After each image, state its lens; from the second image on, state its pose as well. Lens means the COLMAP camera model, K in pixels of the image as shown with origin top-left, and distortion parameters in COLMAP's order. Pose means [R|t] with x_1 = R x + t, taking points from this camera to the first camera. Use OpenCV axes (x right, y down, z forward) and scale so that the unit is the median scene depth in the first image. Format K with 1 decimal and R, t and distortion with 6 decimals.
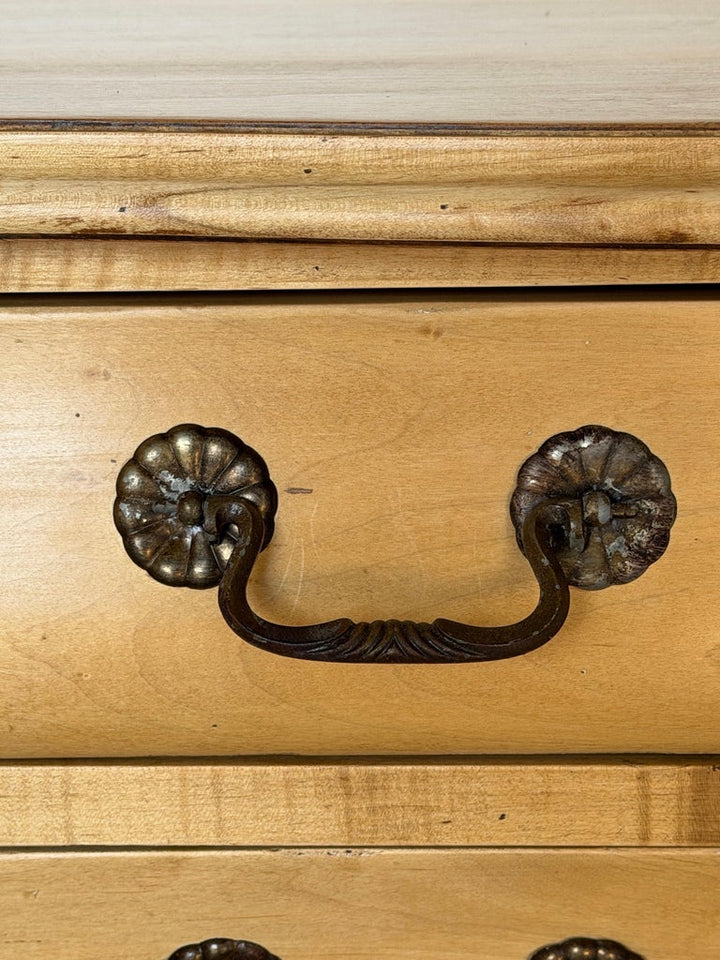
lens RADIAL K [[2057.3, 0, 360.0], [0, 2057.3, 480.0], [0, 0, 1]] dist [0.108671, 0.293758]
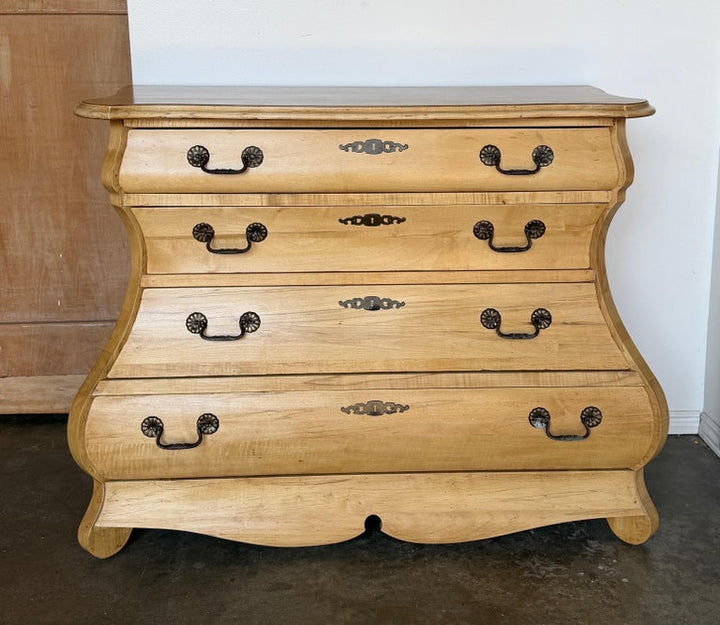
lens RADIAL K [[910.0, 0, 369.9], [0, 910.0, 221.8], [0, 0, 1]] dist [0.208441, -0.441052]
pose [[0.998680, 0.001115, 0.051343, 0.368188], [0.003400, 0.996135, -0.087768, 0.540357], [-0.051243, 0.087827, 0.994817, -2.299648]]
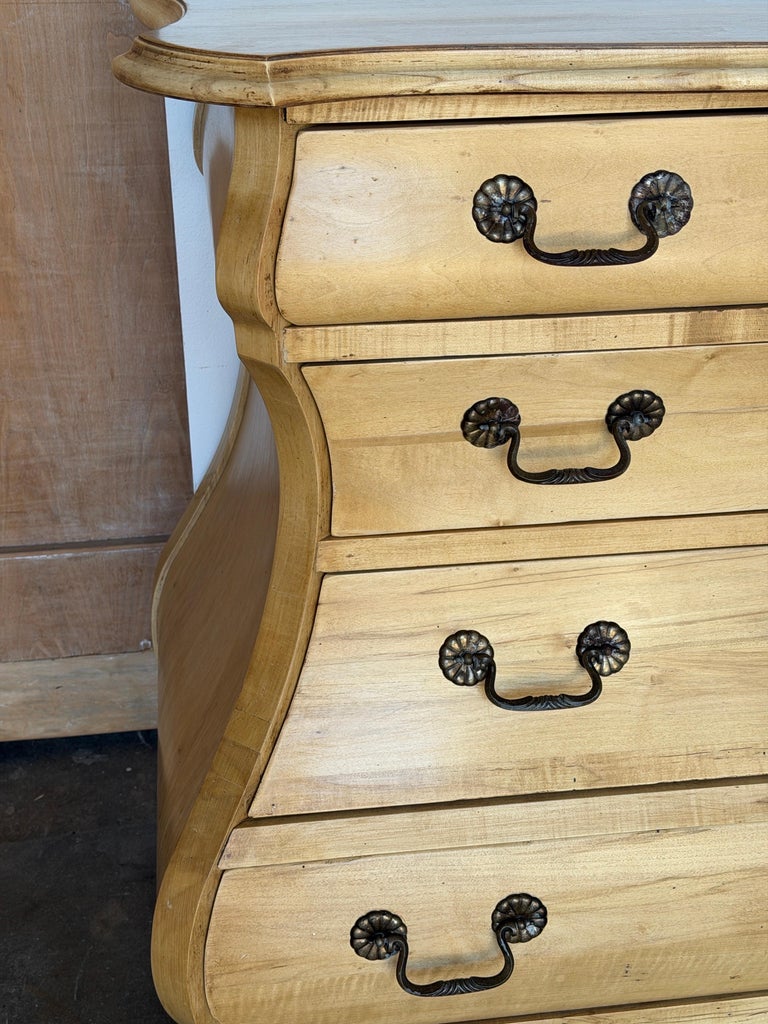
lens RADIAL K [[1406.3, 0, 384.0], [0, 1406.3, 512.0], [0, 0, 1]] dist [0.197491, -0.464601]
pose [[0.988805, -0.053852, 0.139159, -0.481331], [0.032916, 0.988351, 0.148588, 0.114699], [-0.145540, -0.142344, 0.979059, -0.699381]]
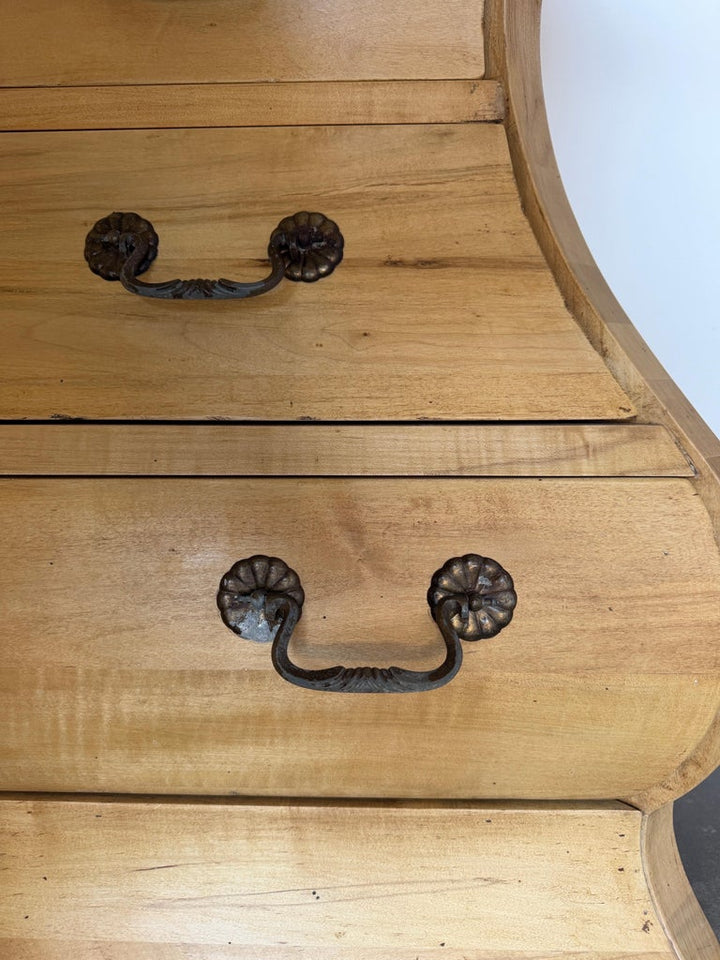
lens RADIAL K [[674.2, 0, 360.8], [0, 674.2, 496.7], [0, 0, 1]] dist [0.042230, -0.056666]
pose [[0.999496, 0.010493, -0.029957, 1.284737], [-0.014205, 0.991862, -0.126521, 0.952160], [0.028386, 0.126883, 0.991511, 0.520733]]
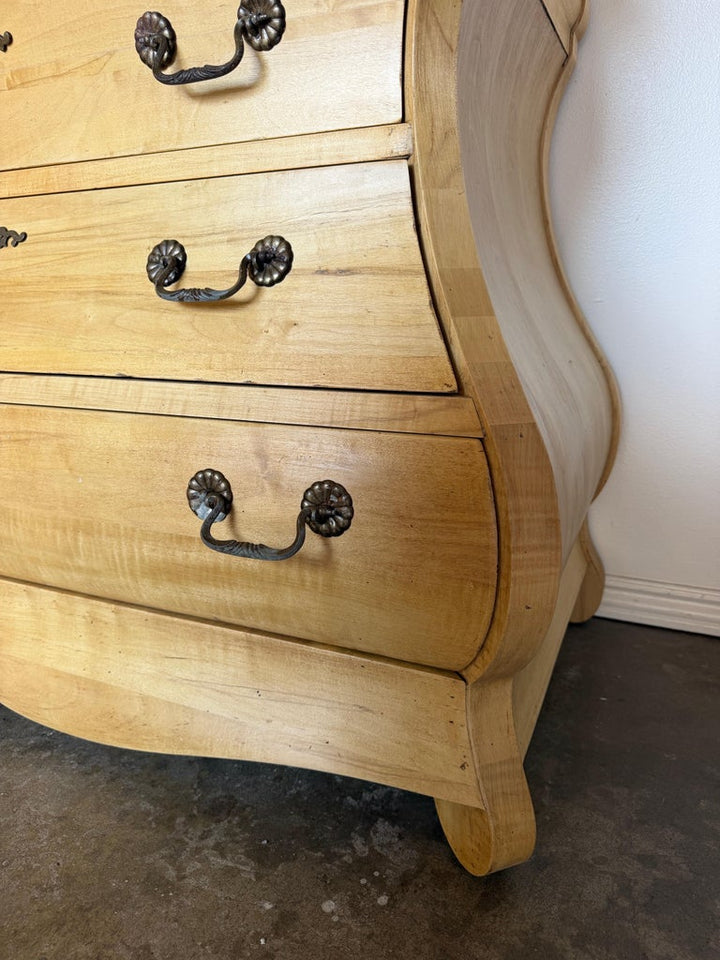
lens RADIAL K [[662.6, 0, 360.0], [0, 662.6, 480.0], [0, 0, 1]] dist [0.140259, -0.204402]
pose [[0.912417, 0.103907, -0.395851, 1.766855], [-0.120896, 0.992499, -0.018139, 0.936411], [0.390997, 0.064408, 0.918136, 0.326195]]
